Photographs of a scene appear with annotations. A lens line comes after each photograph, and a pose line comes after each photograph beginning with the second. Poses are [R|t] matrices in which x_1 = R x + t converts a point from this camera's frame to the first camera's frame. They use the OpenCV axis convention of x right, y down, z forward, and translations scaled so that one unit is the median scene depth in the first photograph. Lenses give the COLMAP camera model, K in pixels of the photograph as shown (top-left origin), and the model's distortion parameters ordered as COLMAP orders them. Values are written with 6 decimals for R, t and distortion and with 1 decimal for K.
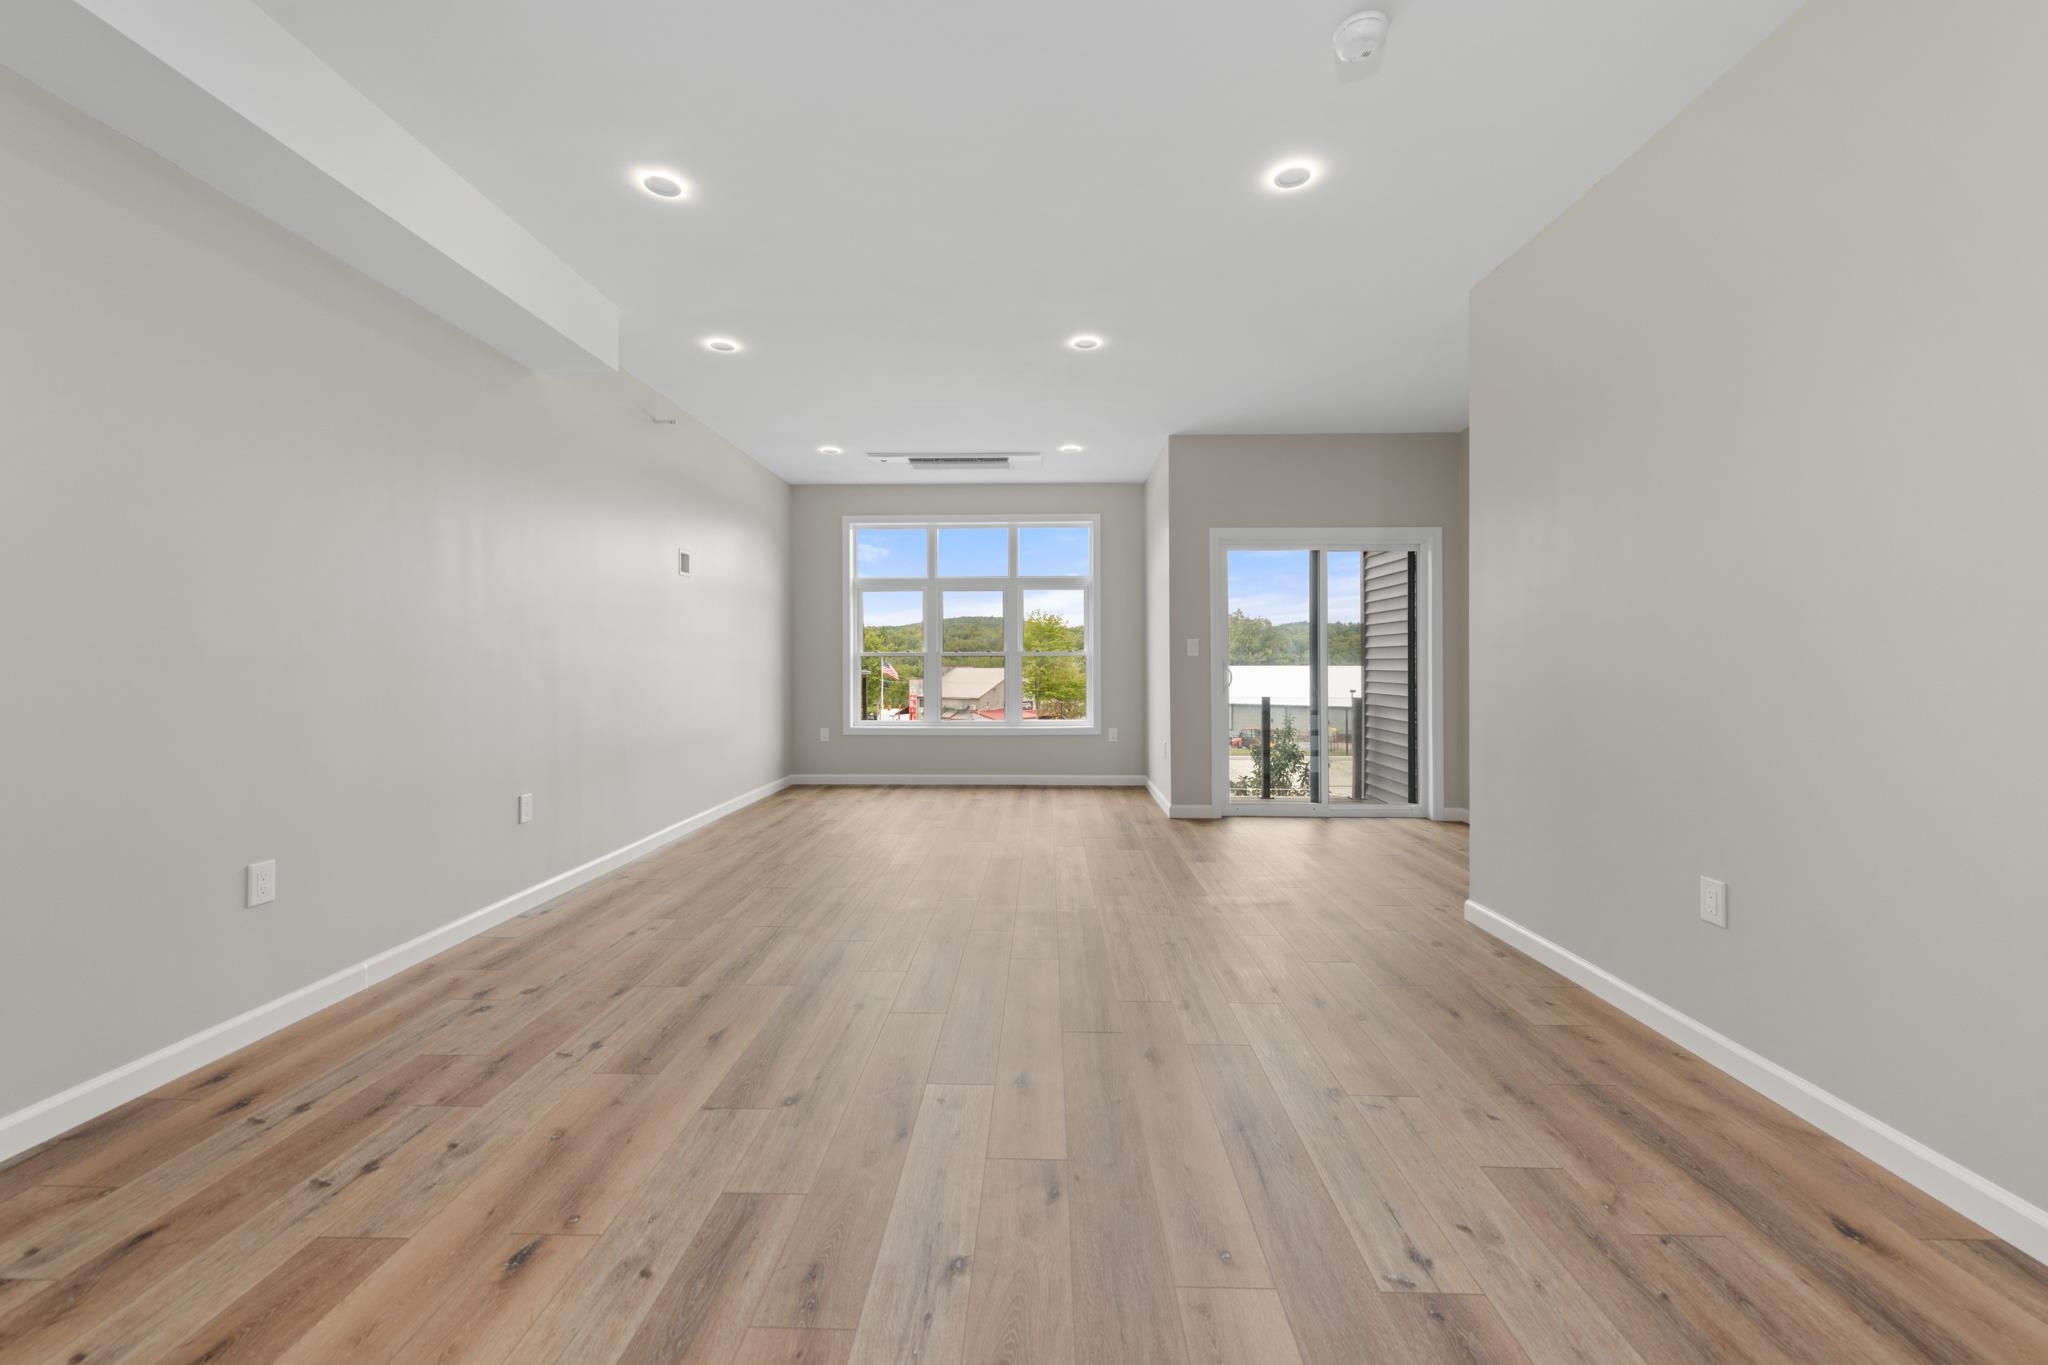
lens RADIAL K [[814.2, 0, 1021.7], [0, 814.2, 658.1], [0, 0, 1]] dist [0.012874, -0.004600]
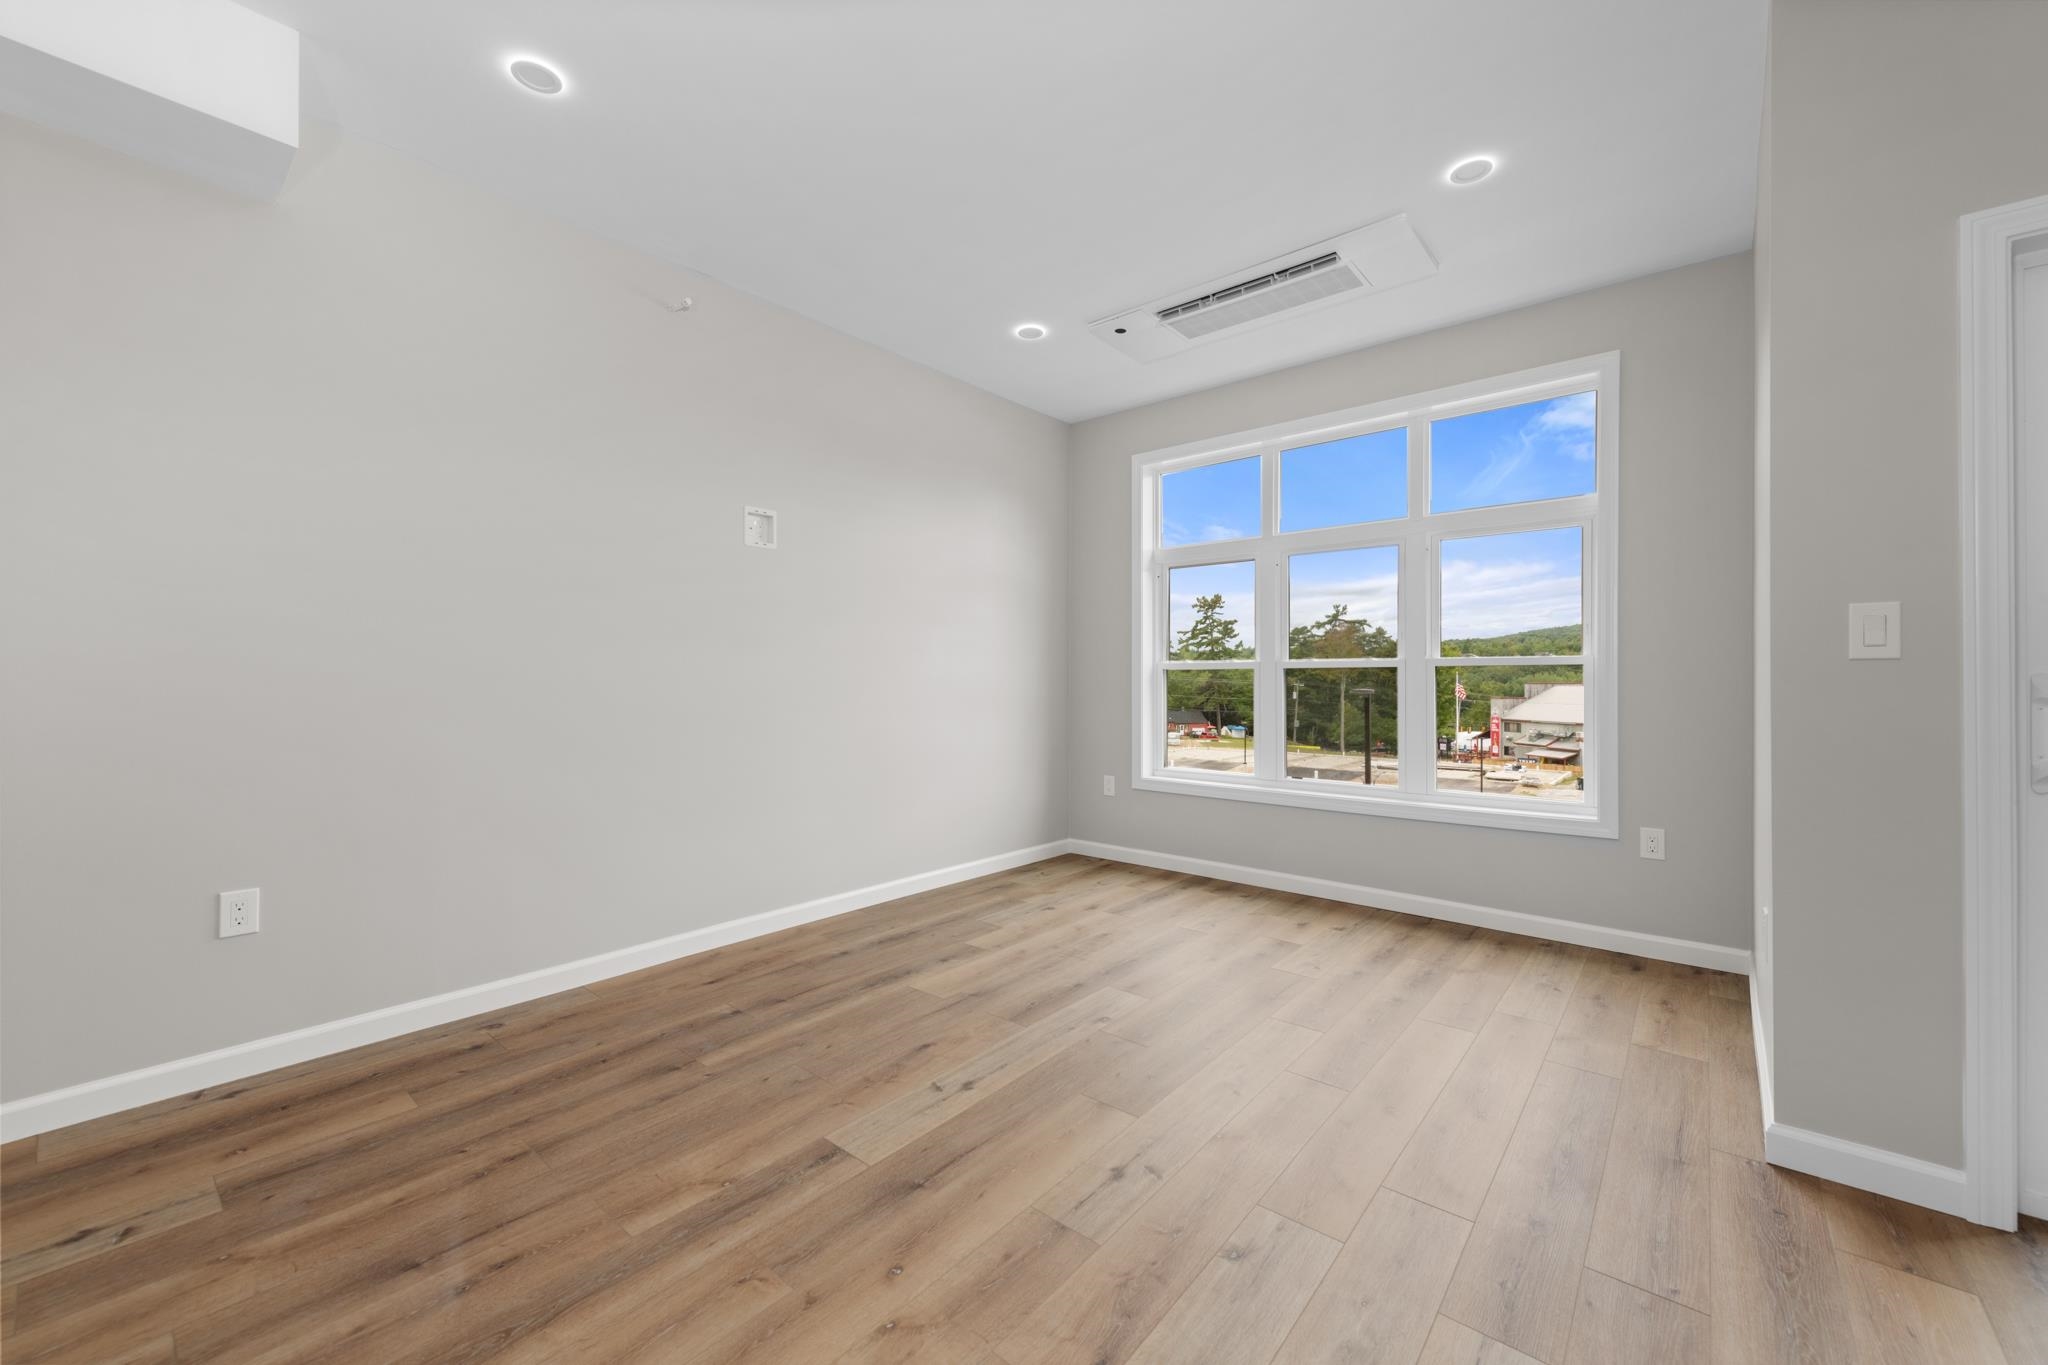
lens RADIAL K [[797.3, 0, 1035.5], [0, 797.3, 679.1], [0, 0, 1]] dist [0.011421, -0.003711]
pose [[0.784549, 0.002737, -0.620061, 0.119230], [0.000835, 0.999985, 0.005470, 0.002575], [0.620066, -0.004809, 0.784535, 0.448613]]
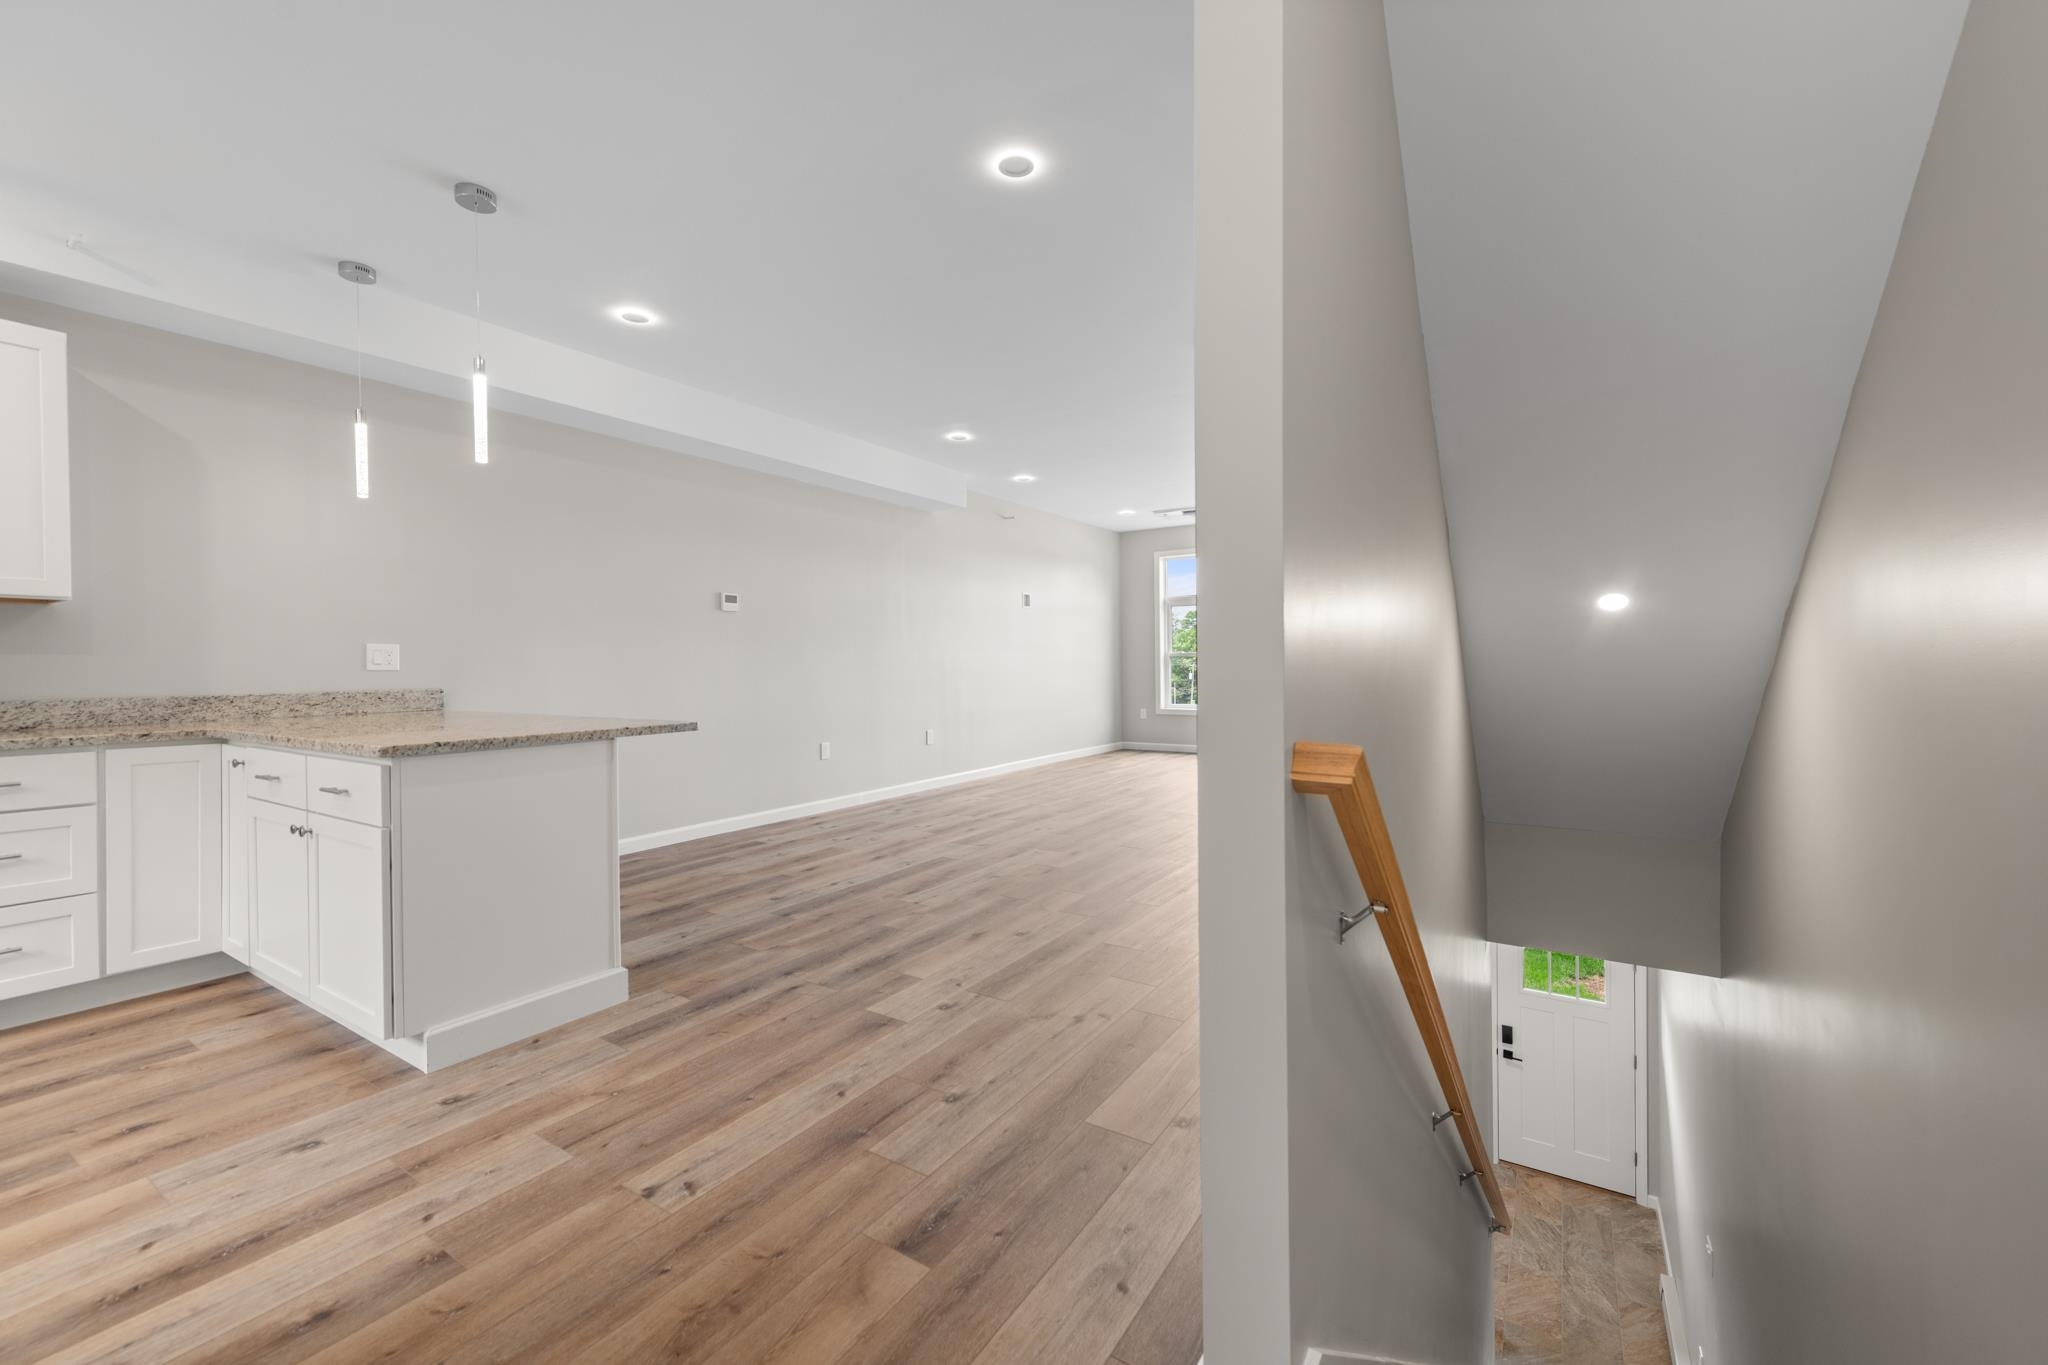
lens RADIAL K [[827.3, 0, 1038.9], [0, 827.3, 669.8], [0, 0, 1]] dist [0.001068, 0.000033]
pose [[0.860720, -0.003951, -0.509063, 0.311532], [0.012822, 0.999821, 0.013920, -0.000736], [0.508916, -0.018509, 0.860617, -0.284089]]
